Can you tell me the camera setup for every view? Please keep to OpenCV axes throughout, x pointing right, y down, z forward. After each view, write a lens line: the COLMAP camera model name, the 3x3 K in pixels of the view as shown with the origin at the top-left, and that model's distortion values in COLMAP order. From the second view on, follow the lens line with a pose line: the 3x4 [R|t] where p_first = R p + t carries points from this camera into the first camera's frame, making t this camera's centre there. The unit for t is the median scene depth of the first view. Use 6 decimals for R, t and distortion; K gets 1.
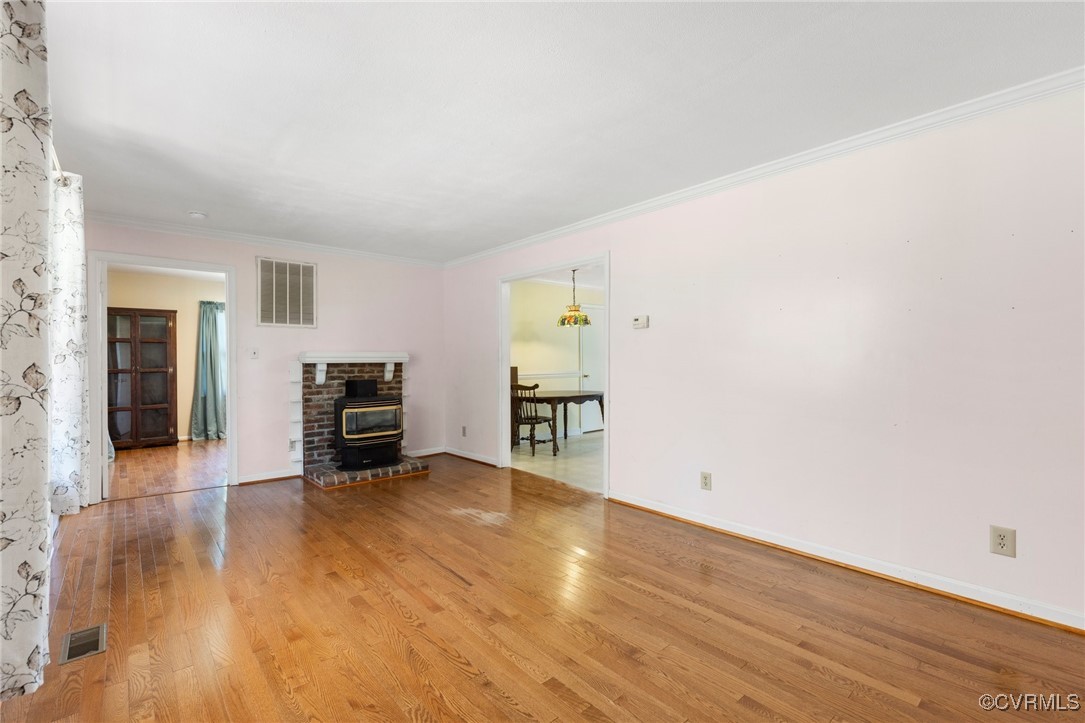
lens RADIAL K [[483.3, 0, 541.7], [0, 483.3, 360.5], [0, 0, 1]] dist [-0.000168, 0.000248]
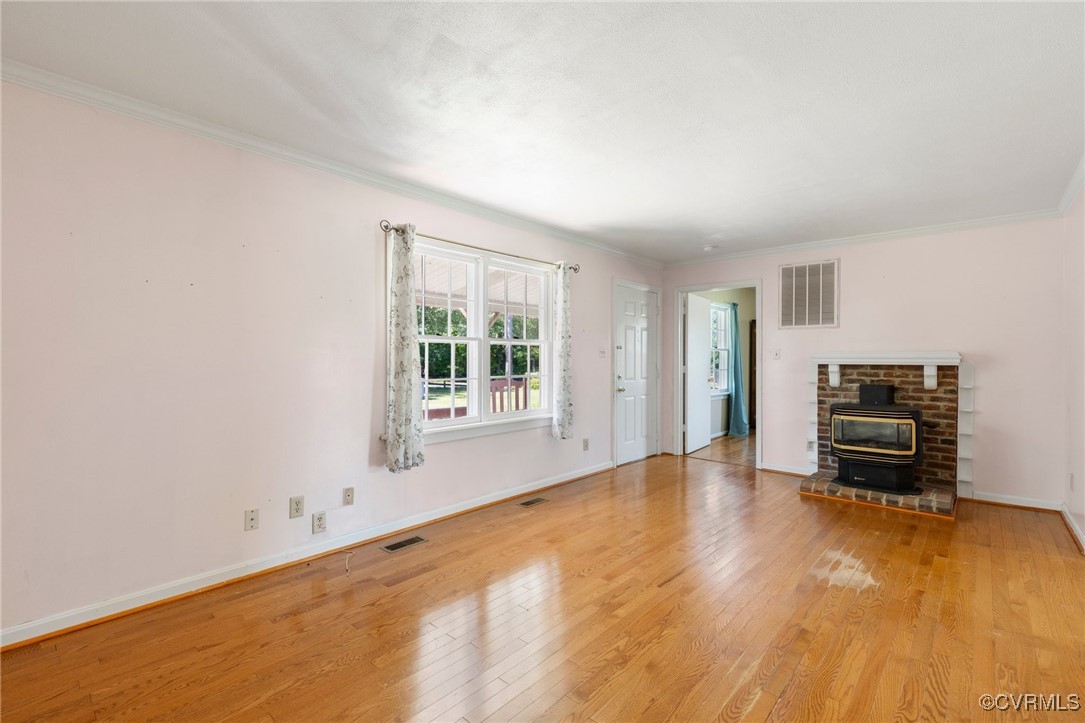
lens RADIAL K [[483.3, 0, 541.0], [0, 483.3, 358.7], [0, 0, 1]] dist [-0.000168, 0.000248]
pose [[0.119222, 0.004138, -0.992859, 0.414510], [-0.006549, 0.999973, 0.003381, -0.004927], [0.992846, 0.006100, 0.119246, 0.321933]]
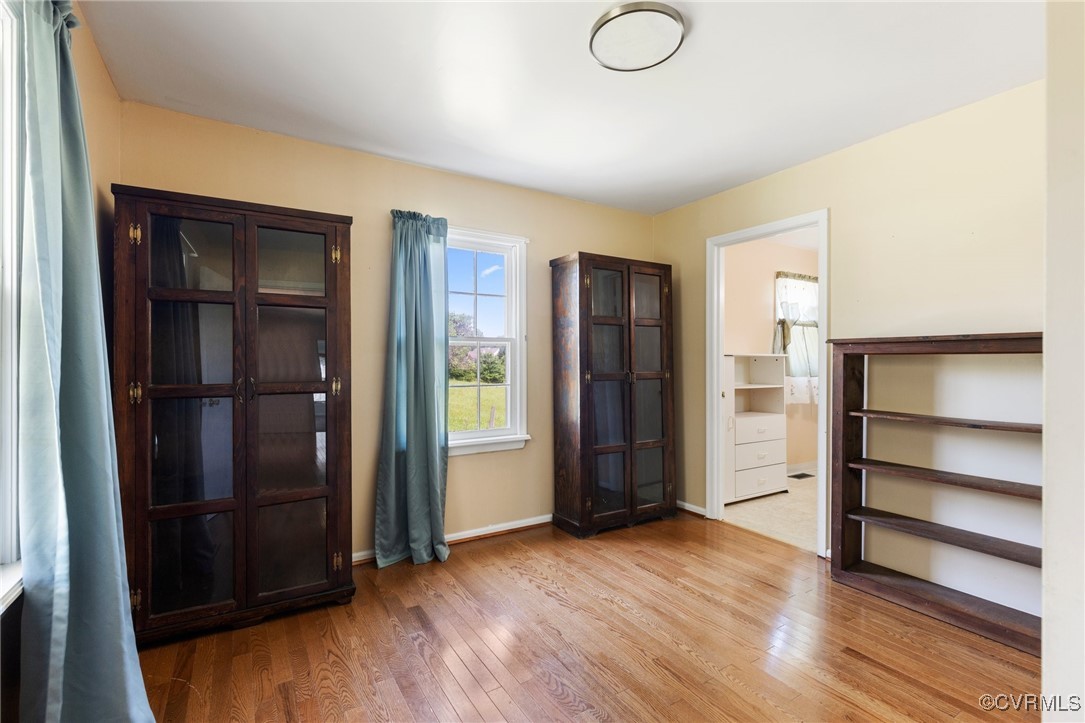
lens RADIAL K [[483.3, 0, 540.1], [0, 483.3, 366.9], [0, 0, 1]] dist [-0.000168, 0.000248]
pose [[0.988336, 0.005930, -0.152172, -0.471476], [-0.005847, 0.999982, 0.000996, 0.003284], [0.152176, -0.000095, 0.988353, 0.561362]]
